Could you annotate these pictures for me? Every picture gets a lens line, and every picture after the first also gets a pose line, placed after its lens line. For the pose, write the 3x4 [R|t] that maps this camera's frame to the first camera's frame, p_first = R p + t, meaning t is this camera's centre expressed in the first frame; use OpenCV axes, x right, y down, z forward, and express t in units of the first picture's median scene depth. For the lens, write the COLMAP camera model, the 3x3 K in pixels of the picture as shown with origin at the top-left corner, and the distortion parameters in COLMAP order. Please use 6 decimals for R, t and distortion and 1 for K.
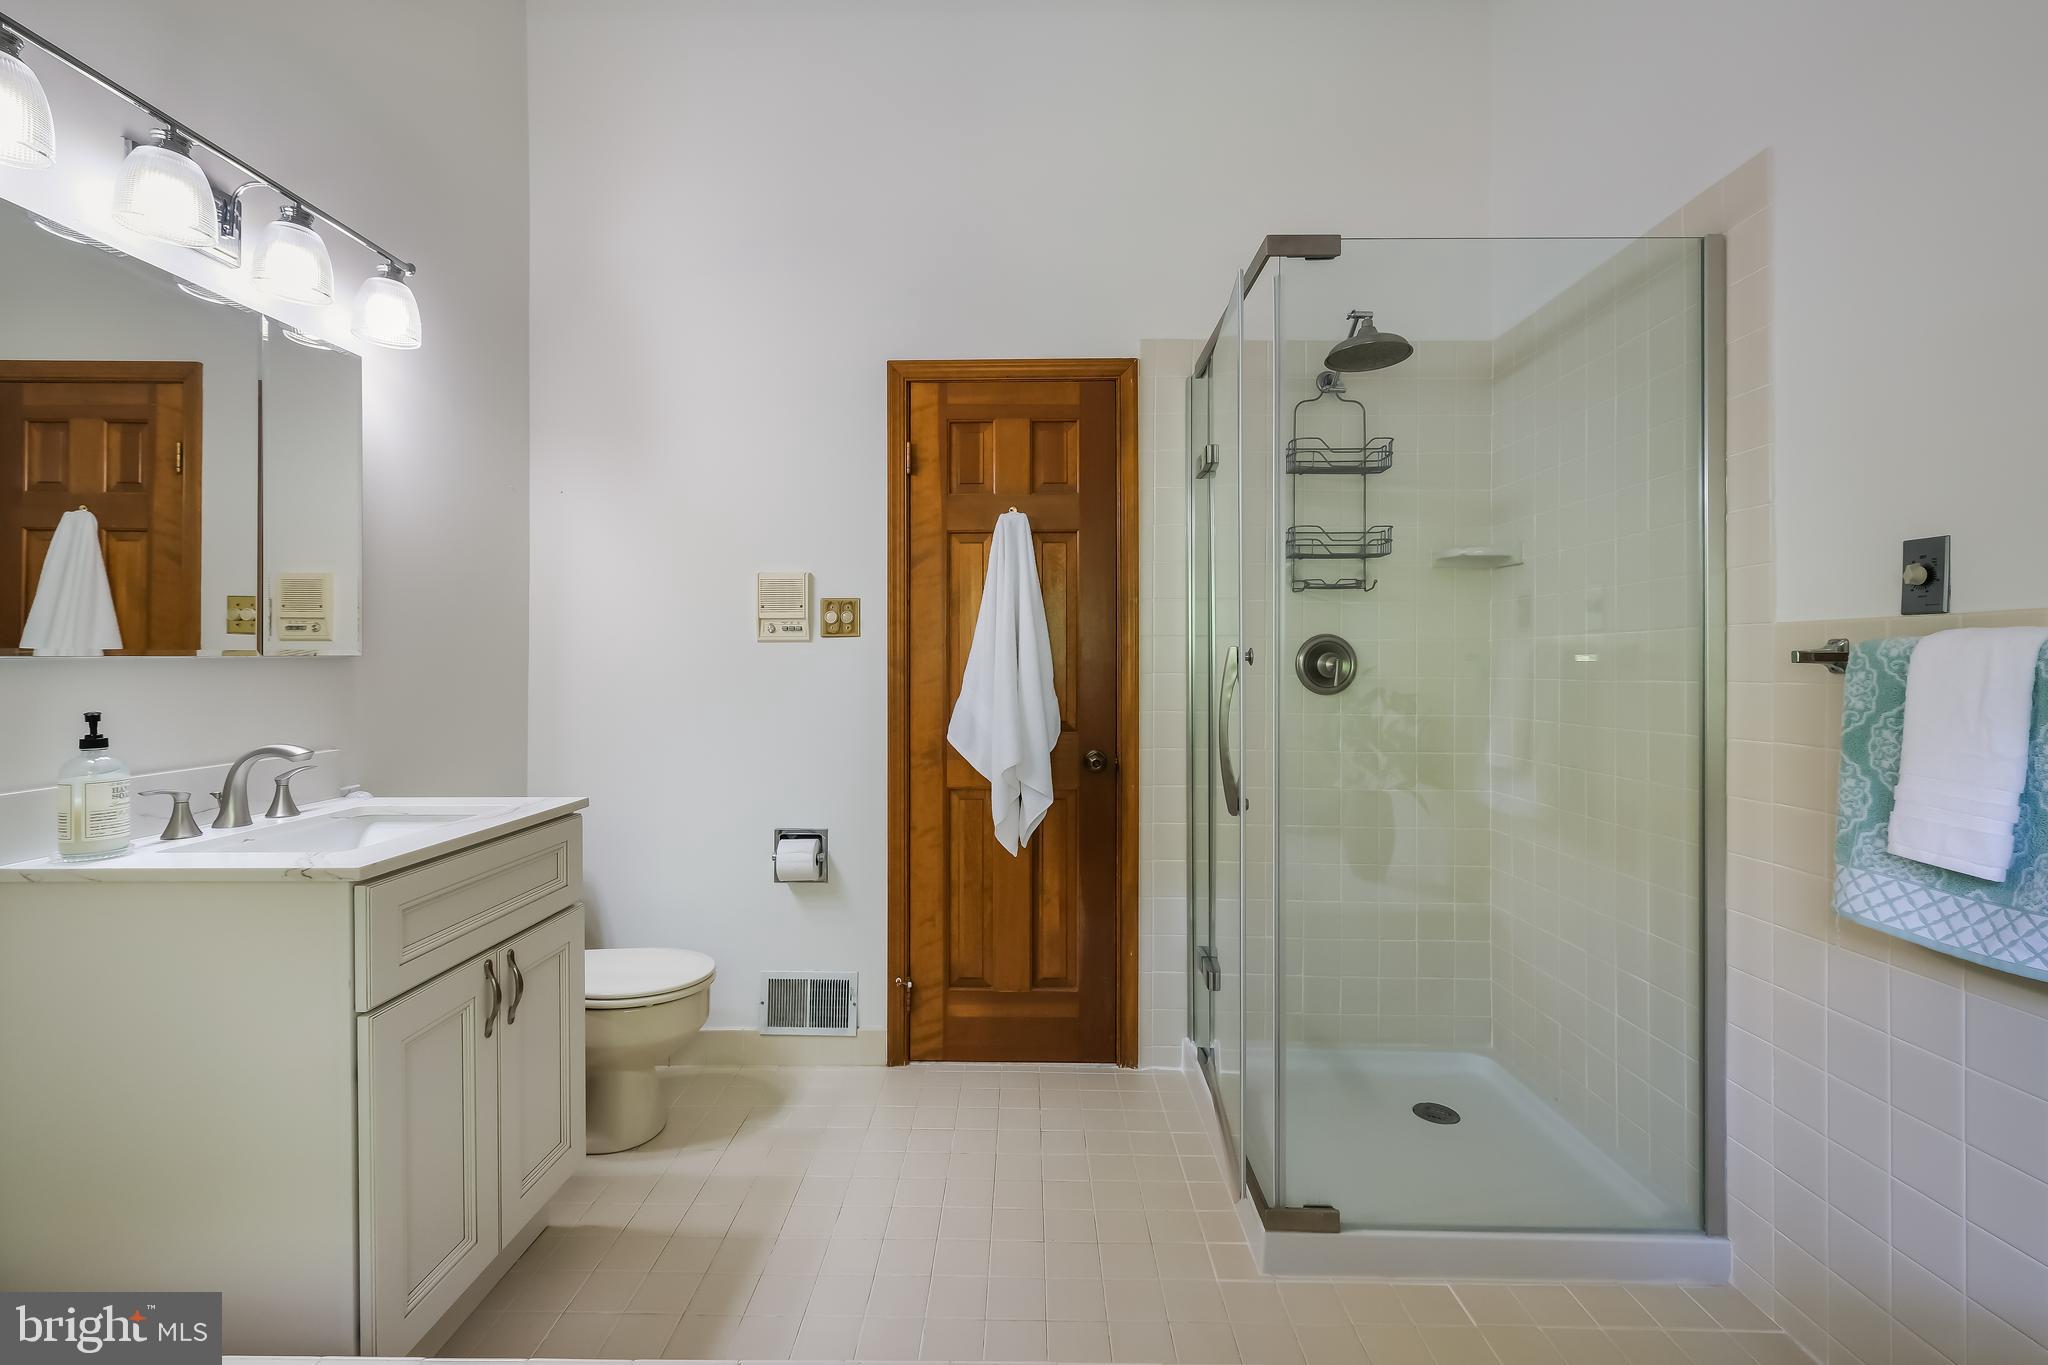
lens RADIAL K [[893.1, 0, 1018.0], [0, 893.1, 654.4], [0, 0, 1]] dist [-0.000035, 0.000010]
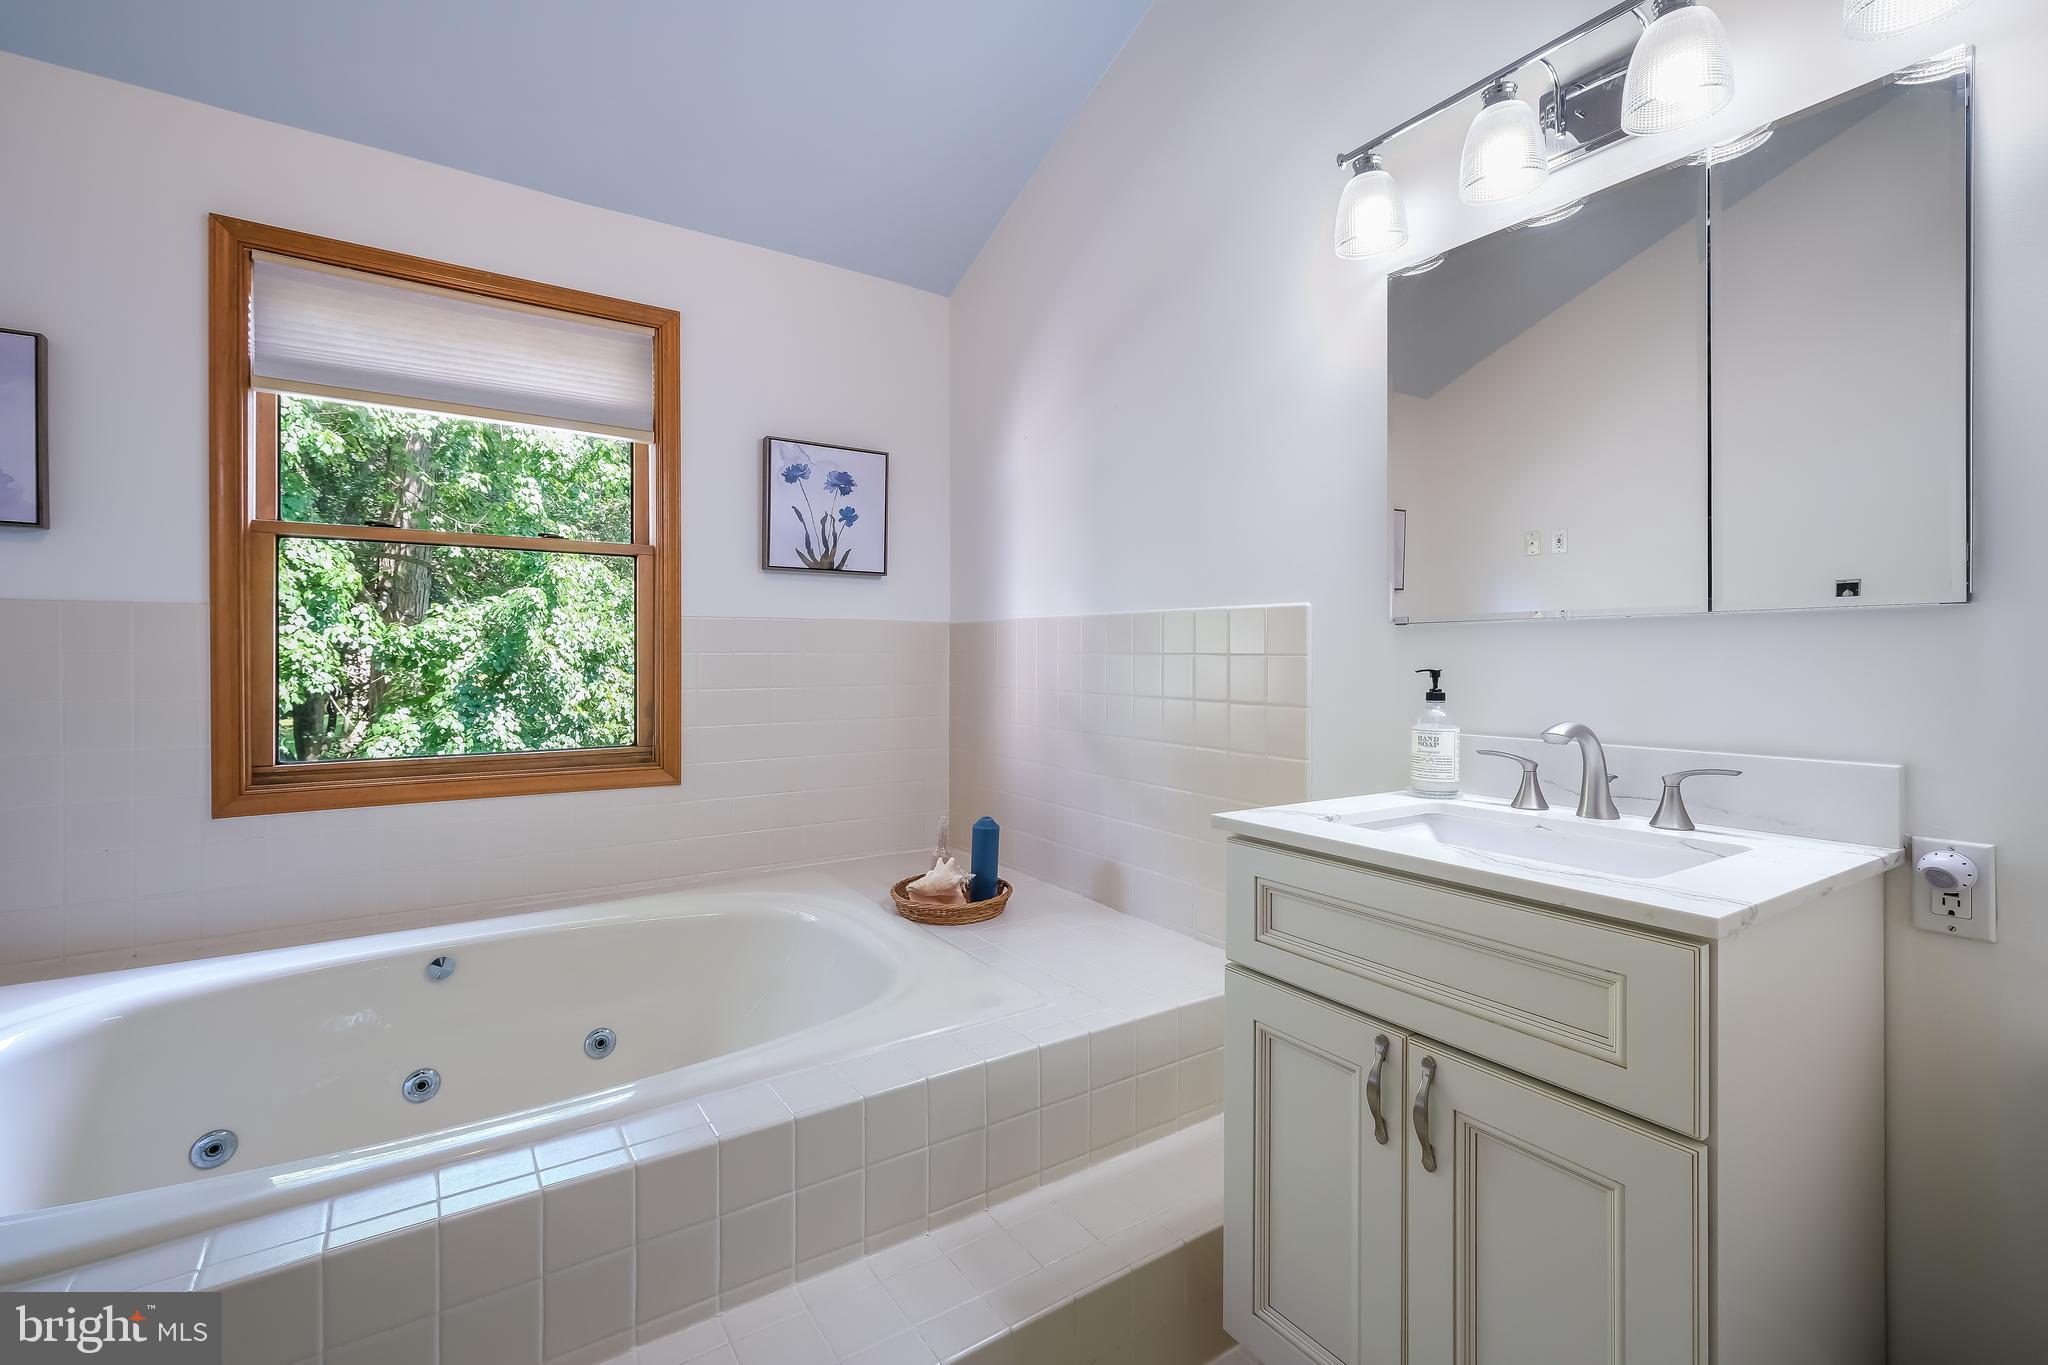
lens RADIAL K [[893.1, 0, 1018.0], [0, 893.1, 654.4], [0, 0, 1]] dist [-0.000035, 0.000010]
pose [[-0.818734, -0.000810, -0.574172, 0.051182], [0.001270, 0.999994, -0.003221, 0.043630], [0.574171, -0.003366, -0.818728, 1.453777]]
